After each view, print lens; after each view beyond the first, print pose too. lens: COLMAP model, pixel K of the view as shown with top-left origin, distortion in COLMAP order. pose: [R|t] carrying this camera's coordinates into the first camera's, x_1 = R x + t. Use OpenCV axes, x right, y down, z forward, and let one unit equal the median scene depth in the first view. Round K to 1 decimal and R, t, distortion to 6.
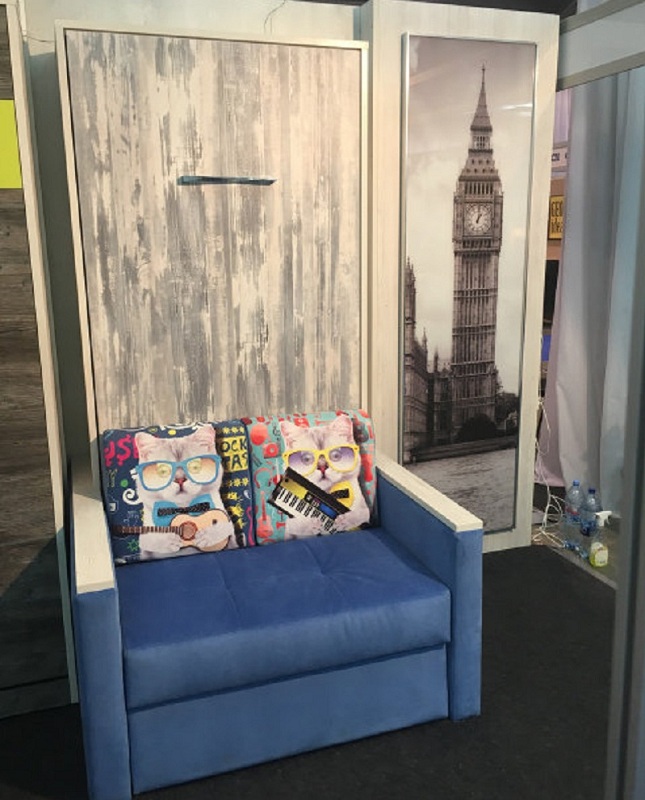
lens RADIAL K [[728.8, 0, 315.7], [0, 728.8, 386.9], [0, 0, 1]] dist [0.038525, 0.000000]
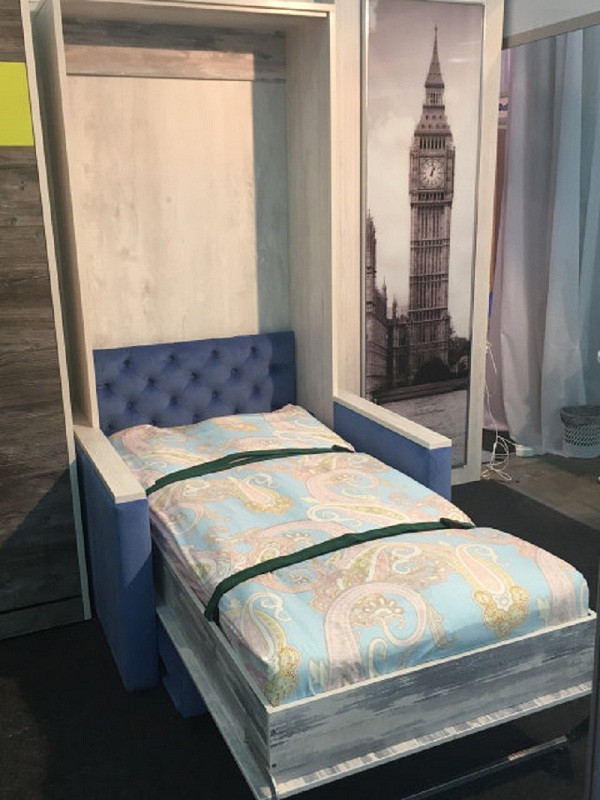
lens RADIAL K [[799.8, 0, 303.2], [0, 799.8, 402.1], [0, 0, 1]] dist [0.048574, 0.000000]
pose [[0.995330, -0.029473, 0.091923, -0.082625], [0.024406, 0.998145, 0.055769, 0.034302], [-0.093397, -0.053265, 0.994203, -0.163587]]
